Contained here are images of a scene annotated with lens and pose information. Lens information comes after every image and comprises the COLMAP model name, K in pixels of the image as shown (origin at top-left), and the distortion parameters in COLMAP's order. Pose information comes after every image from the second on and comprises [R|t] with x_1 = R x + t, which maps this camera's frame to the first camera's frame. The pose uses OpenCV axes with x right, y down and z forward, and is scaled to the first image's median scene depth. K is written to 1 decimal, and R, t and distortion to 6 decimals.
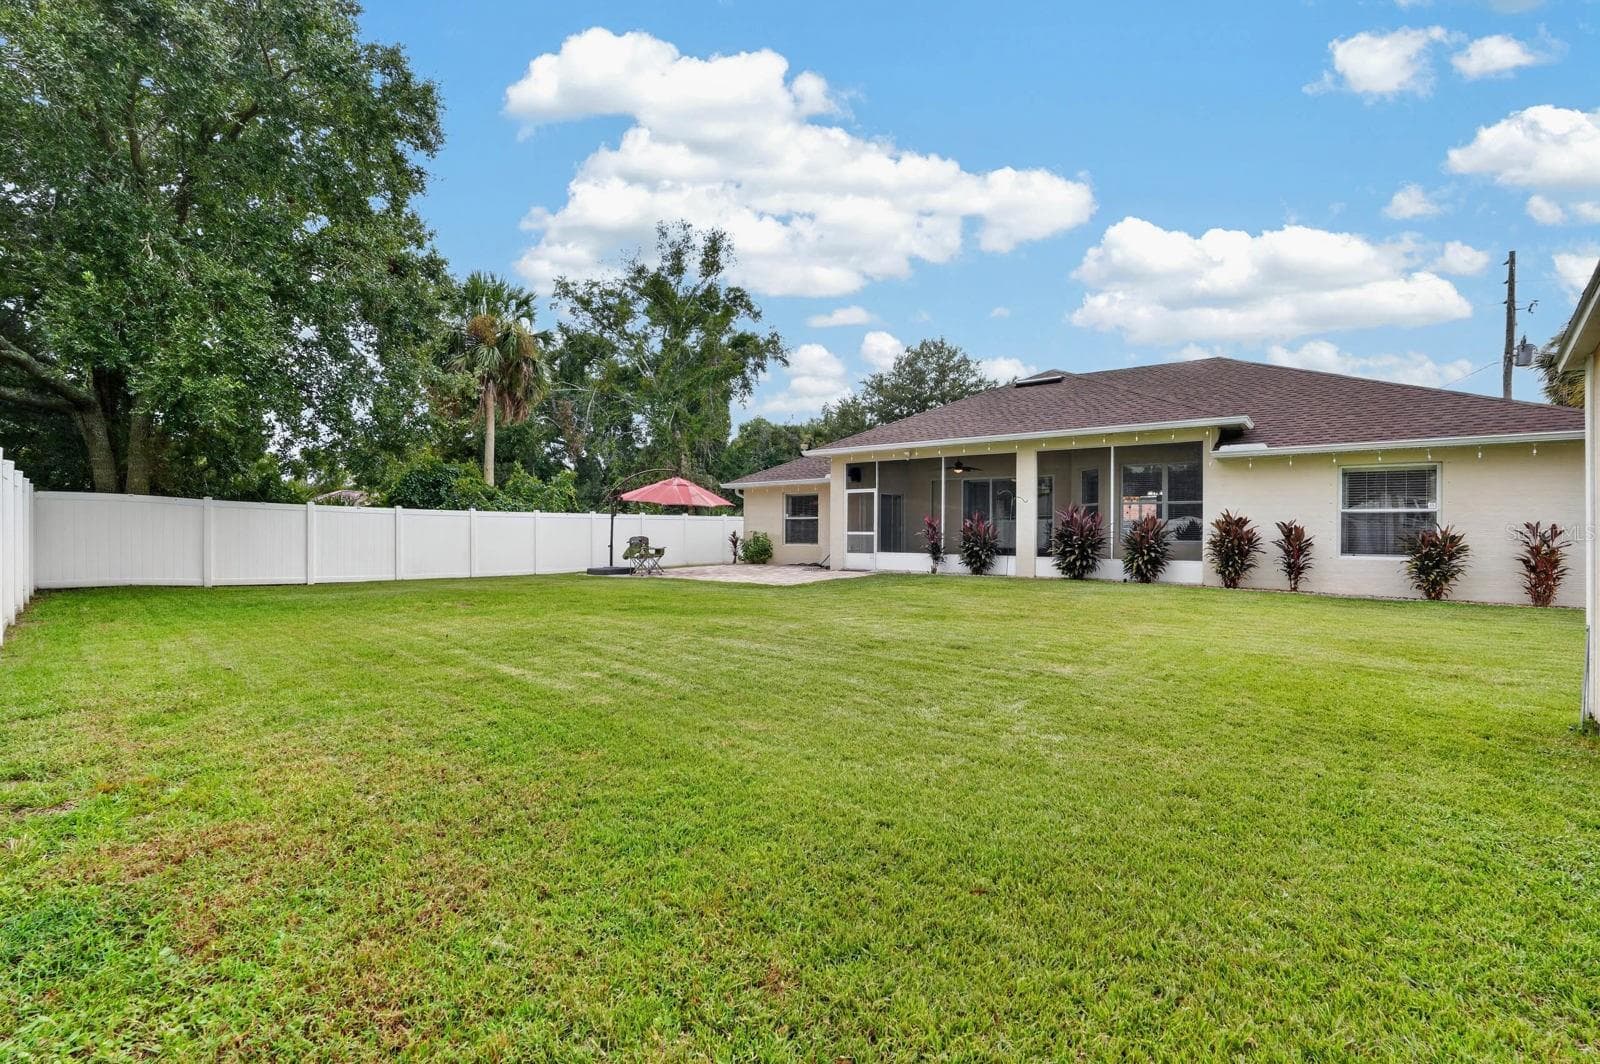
lens RADIAL K [[704.2, 0, 802.0], [0, 704.2, 533.1], [0, 0, 1]] dist [-0.002706, 0.000386]
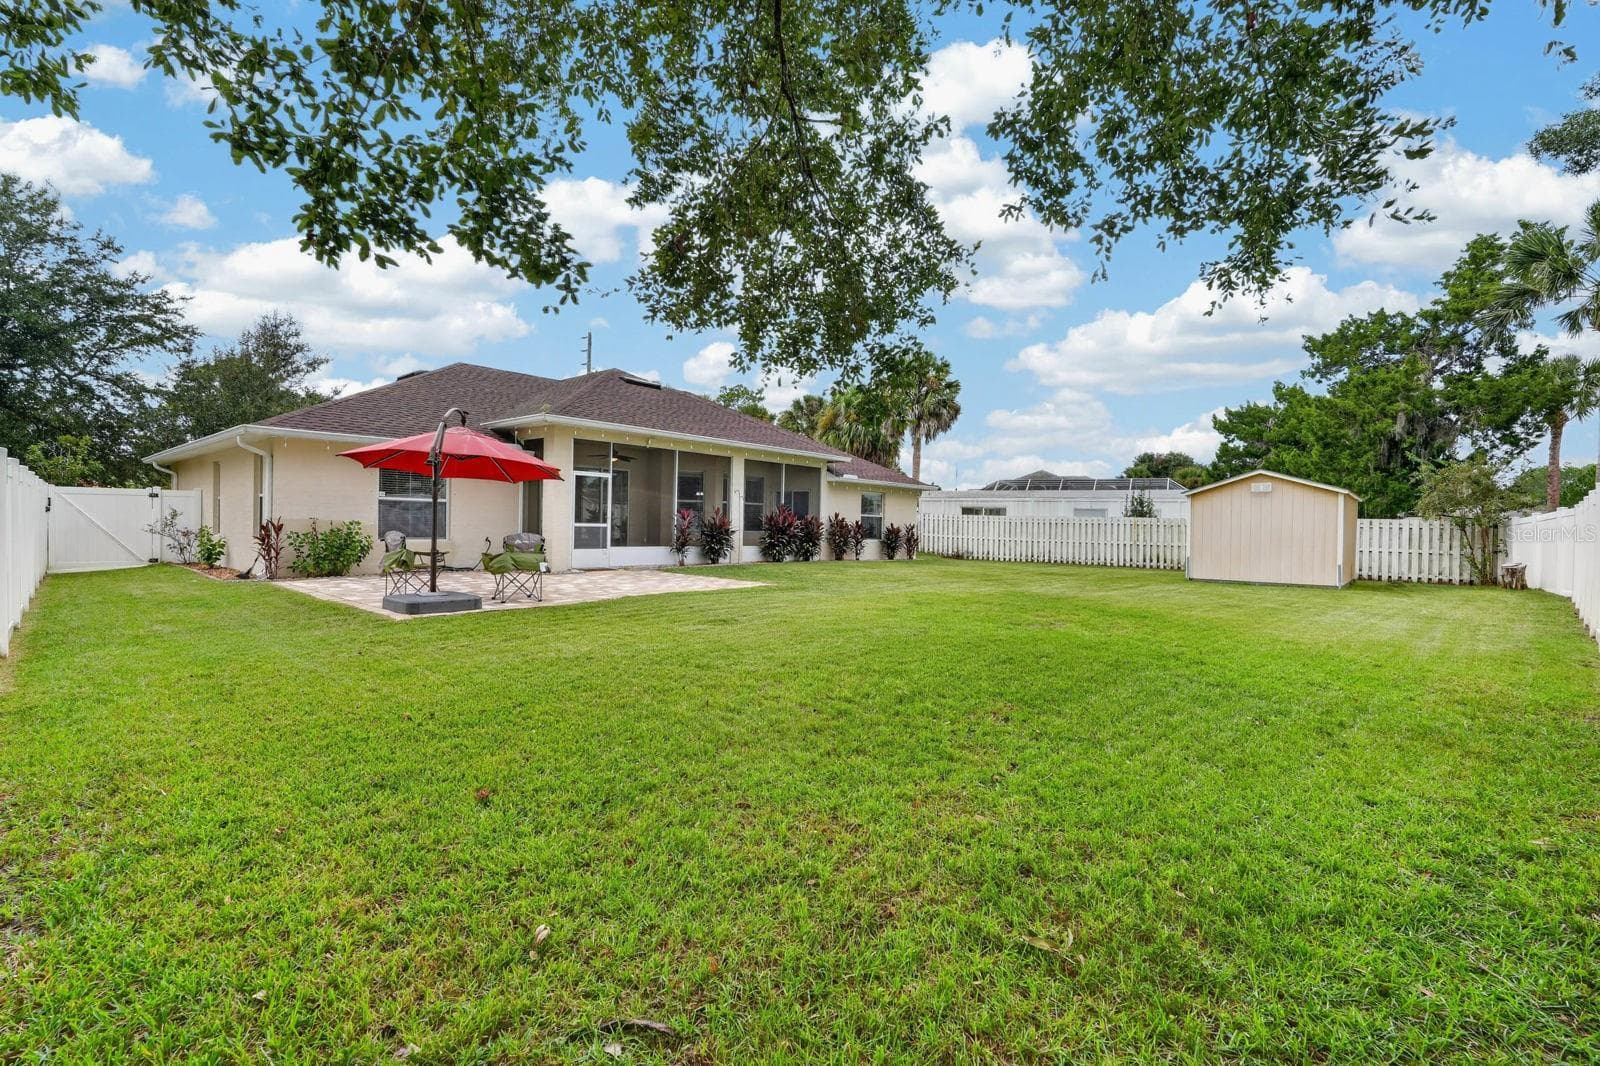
lens RADIAL K [[704.2, 0, 802.0], [0, 704.2, 534.1], [0, 0, 1]] dist [-0.002706, 0.000386]
pose [[0.053597, -0.015200, 0.998447, -0.798119], [-0.012100, 0.999801, 0.015870, -0.005815], [-0.998489, -0.012932, 0.053402, 0.768713]]
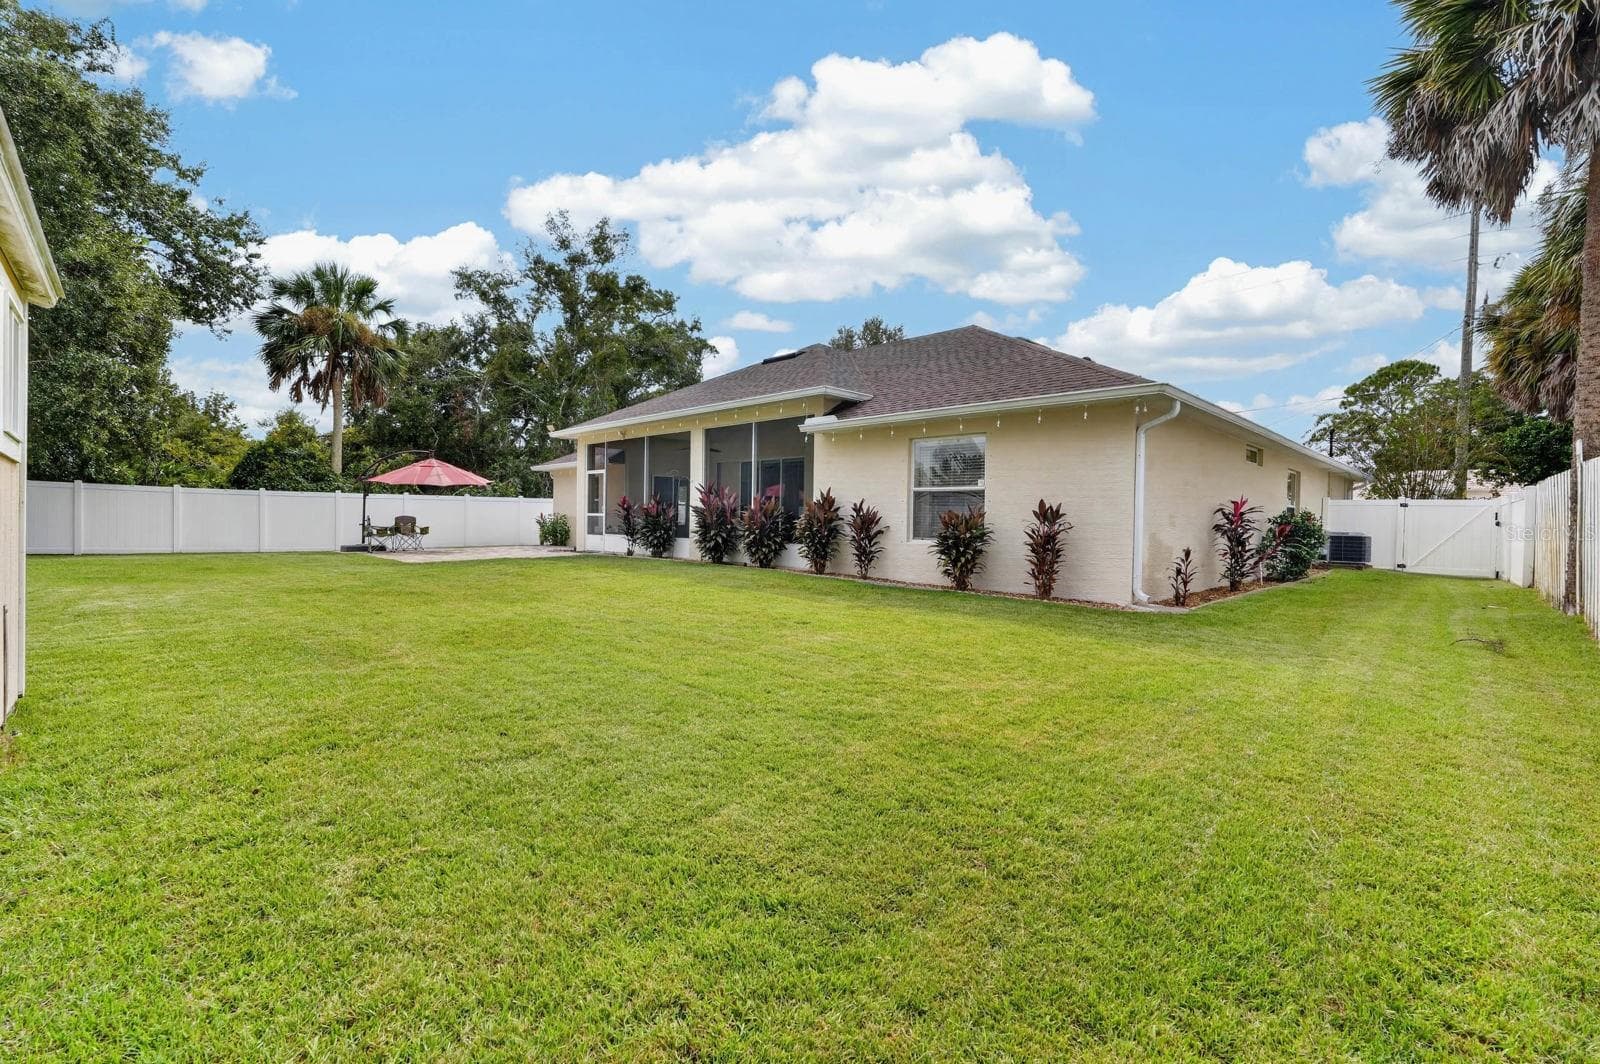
lens RADIAL K [[704.2, 0, 802.0], [0, 704.2, 533.1], [0, 0, 1]] dist [-0.002706, 0.000386]
pose [[0.987188, 0.018604, -0.158476, 0.576464], [-0.017392, 0.999808, 0.009030, 0.012744], [0.158614, -0.006158, 0.987322, 0.075354]]
